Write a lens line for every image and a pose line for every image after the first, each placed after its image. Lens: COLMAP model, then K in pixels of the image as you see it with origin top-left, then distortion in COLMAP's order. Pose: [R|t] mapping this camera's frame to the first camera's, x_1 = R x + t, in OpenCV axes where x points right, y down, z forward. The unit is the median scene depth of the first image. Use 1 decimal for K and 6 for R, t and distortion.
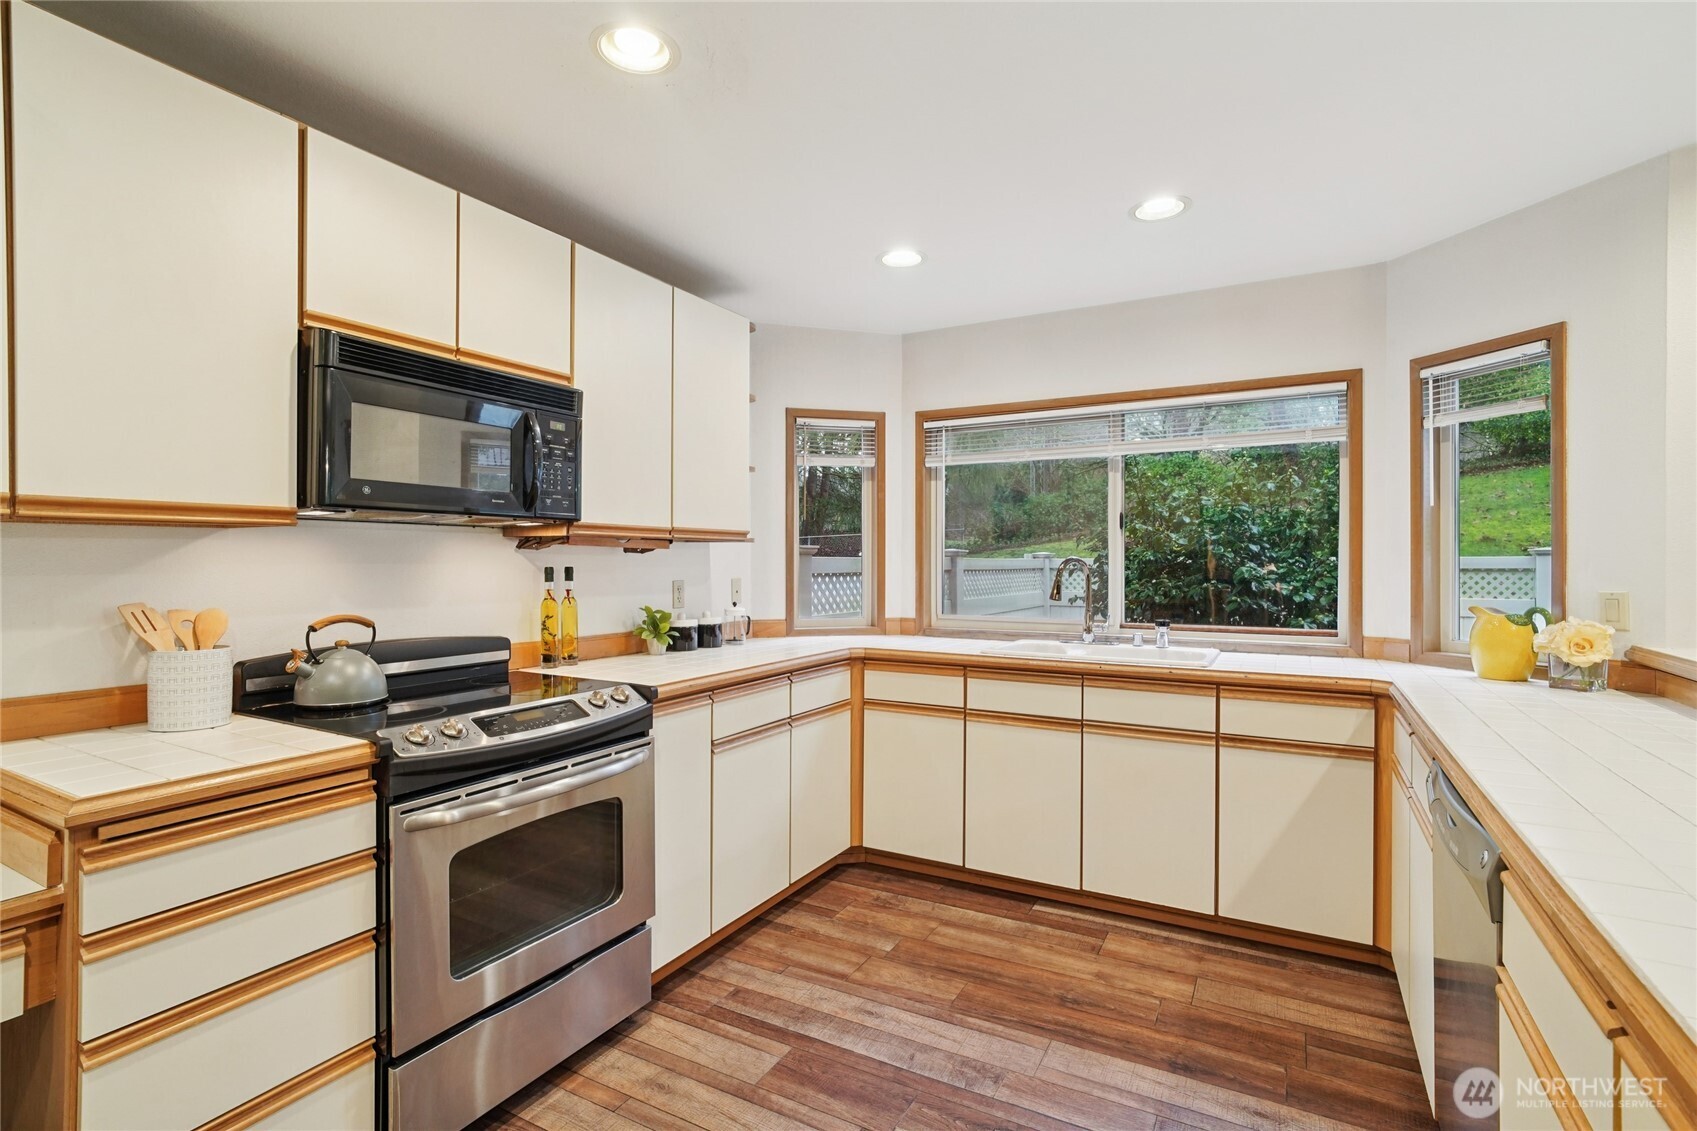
lens RADIAL K [[798.7, 0, 852.8], [0, 798.7, 553.3], [0, 0, 1]] dist [-0.009888, -0.000093]
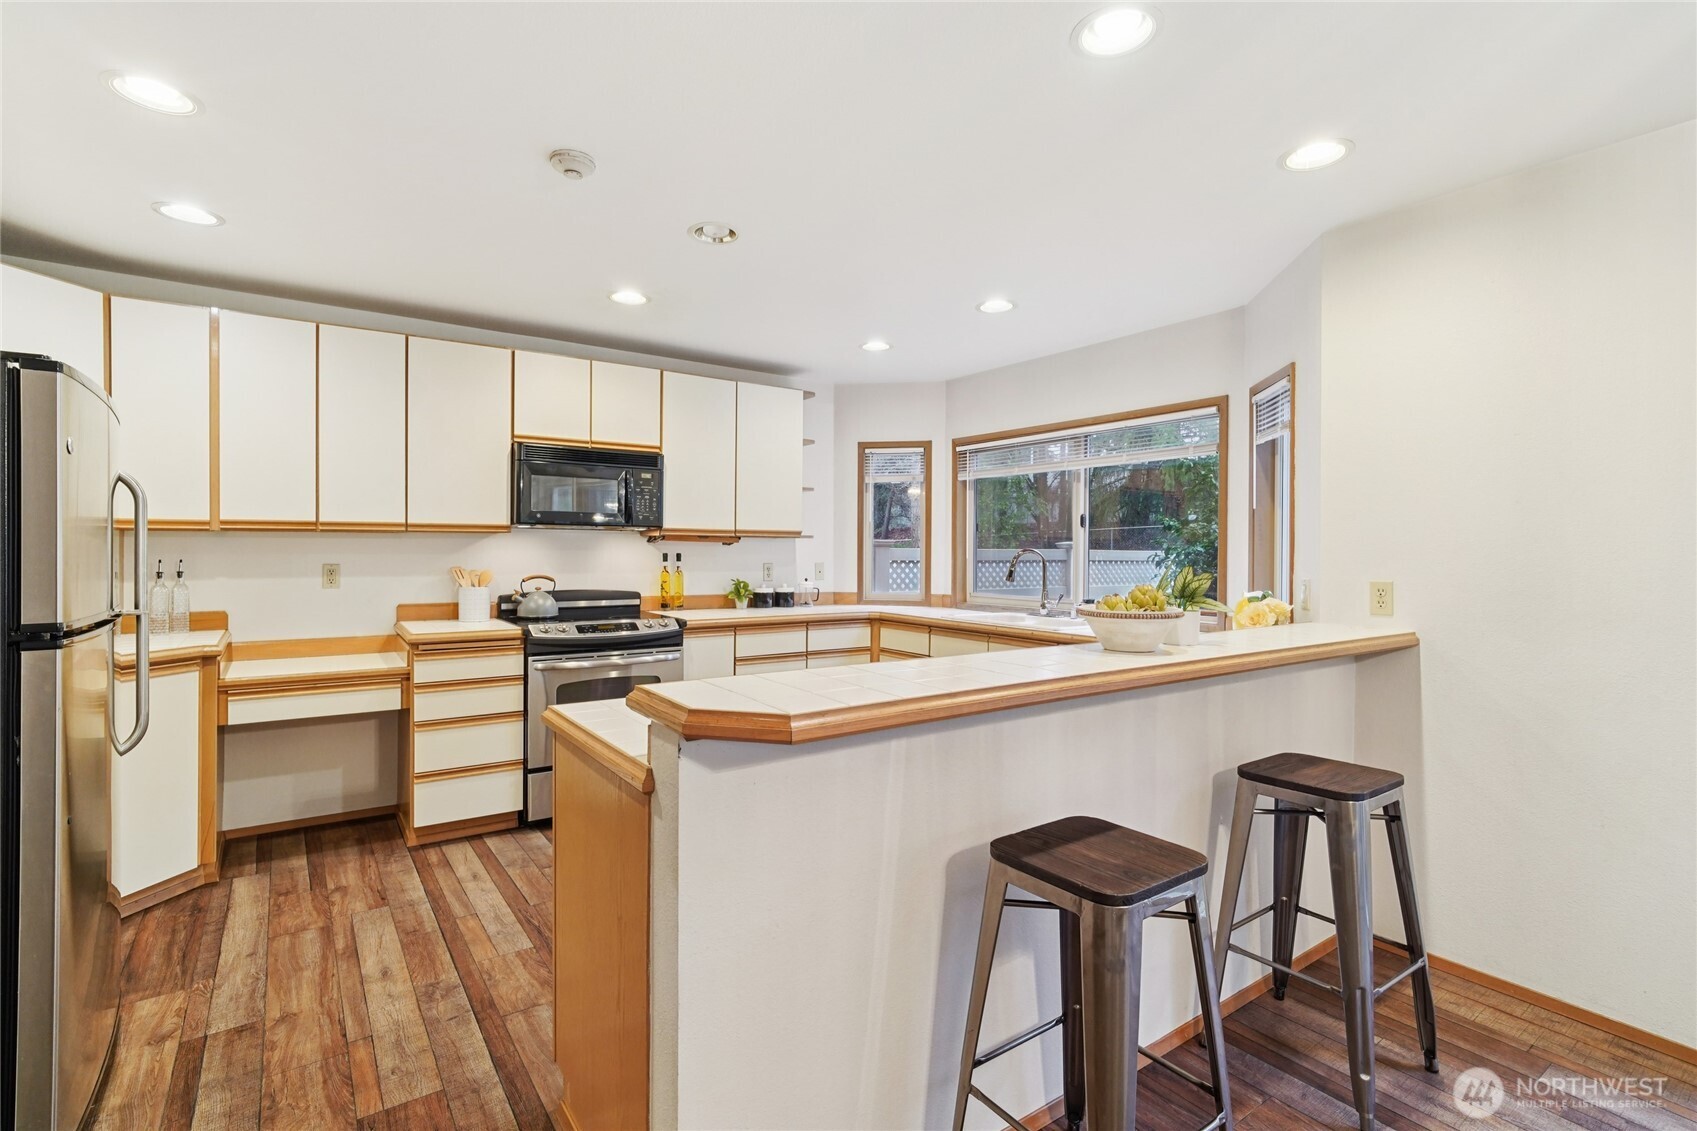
lens RADIAL K [[798.4, 0, 853.1], [0, 798.4, 548.9], [0, 0, 1]] dist [-0.011222, -0.000659]
pose [[0.901415, 0.004988, -0.432928, 0.737996], [-0.002864, 0.999980, 0.005557, -0.003040], [0.432947, -0.003769, 0.901411, -0.385844]]
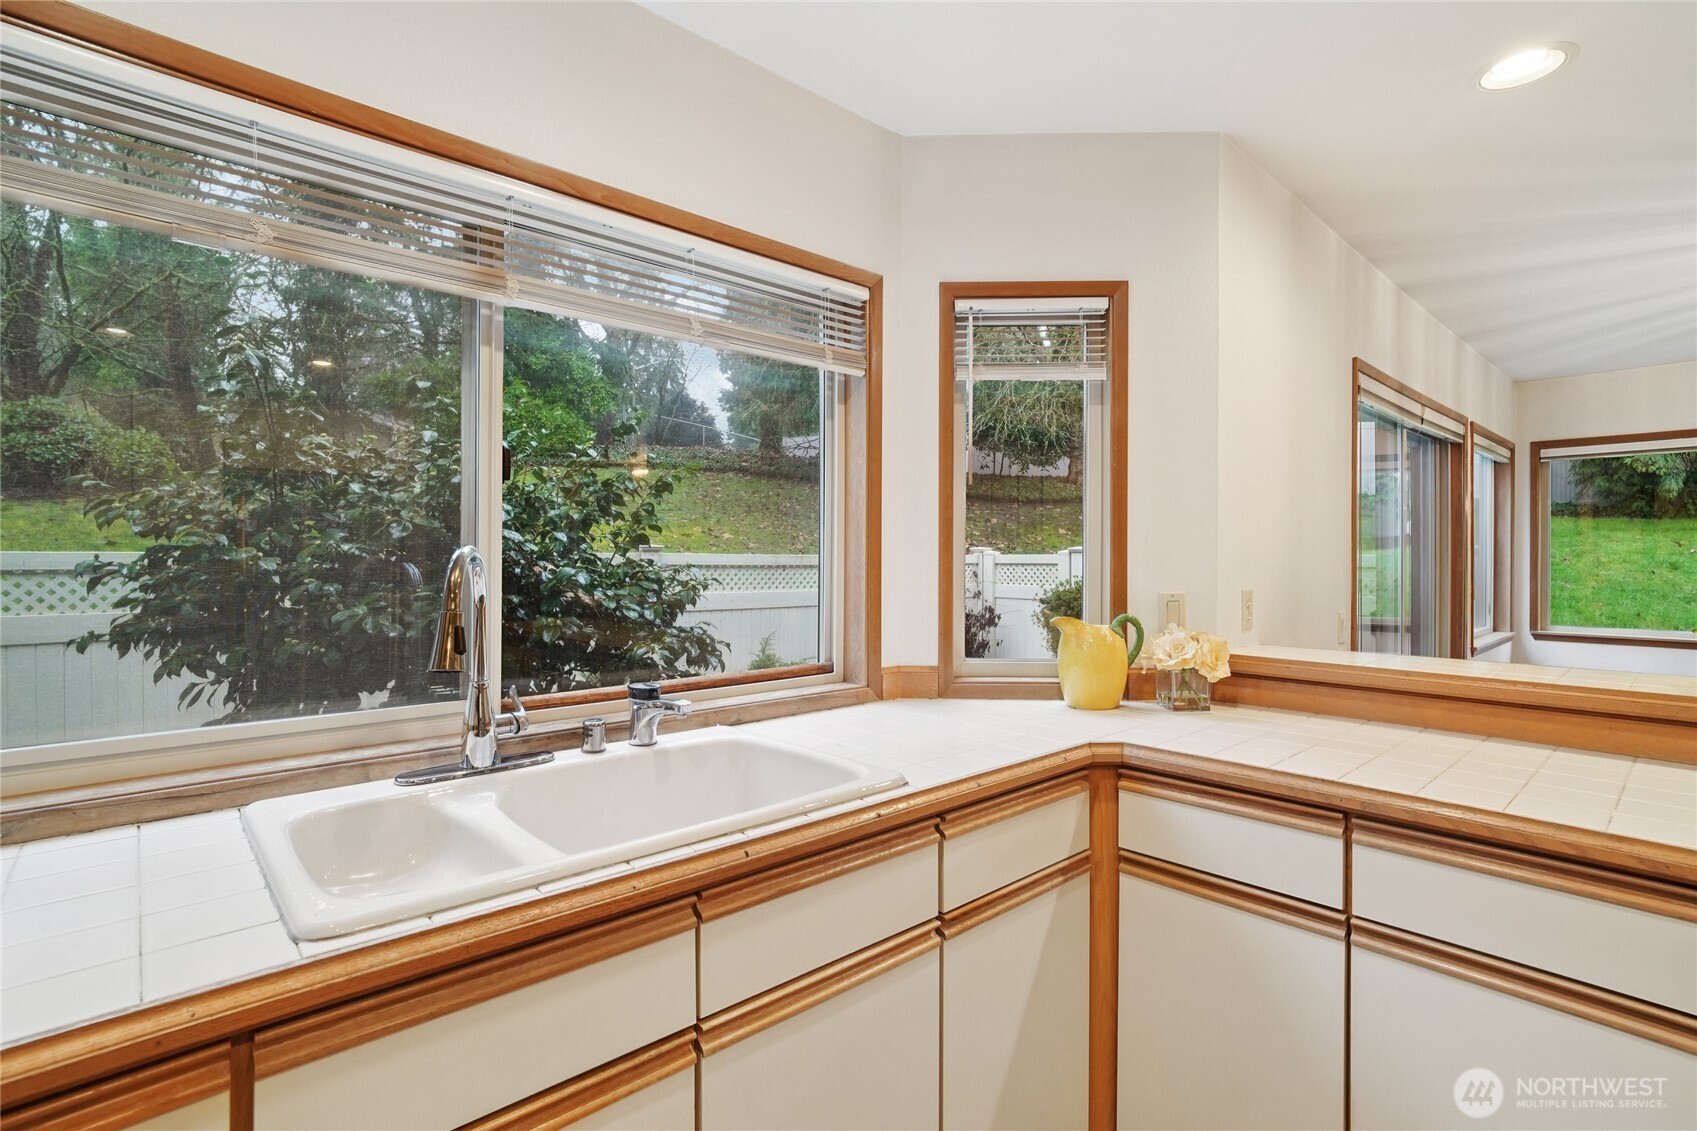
lens RADIAL K [[790.8, 0, 919.6], [0, 790.8, 568.4], [0, 0, 1]] dist [-0.000591, 0.000059]
pose [[0.302734, -0.019296, 0.952880, 0.000190], [-0.007207, 0.999720, 0.022534, 0.002776], [-0.953048, -0.013689, 0.302510, 0.857362]]
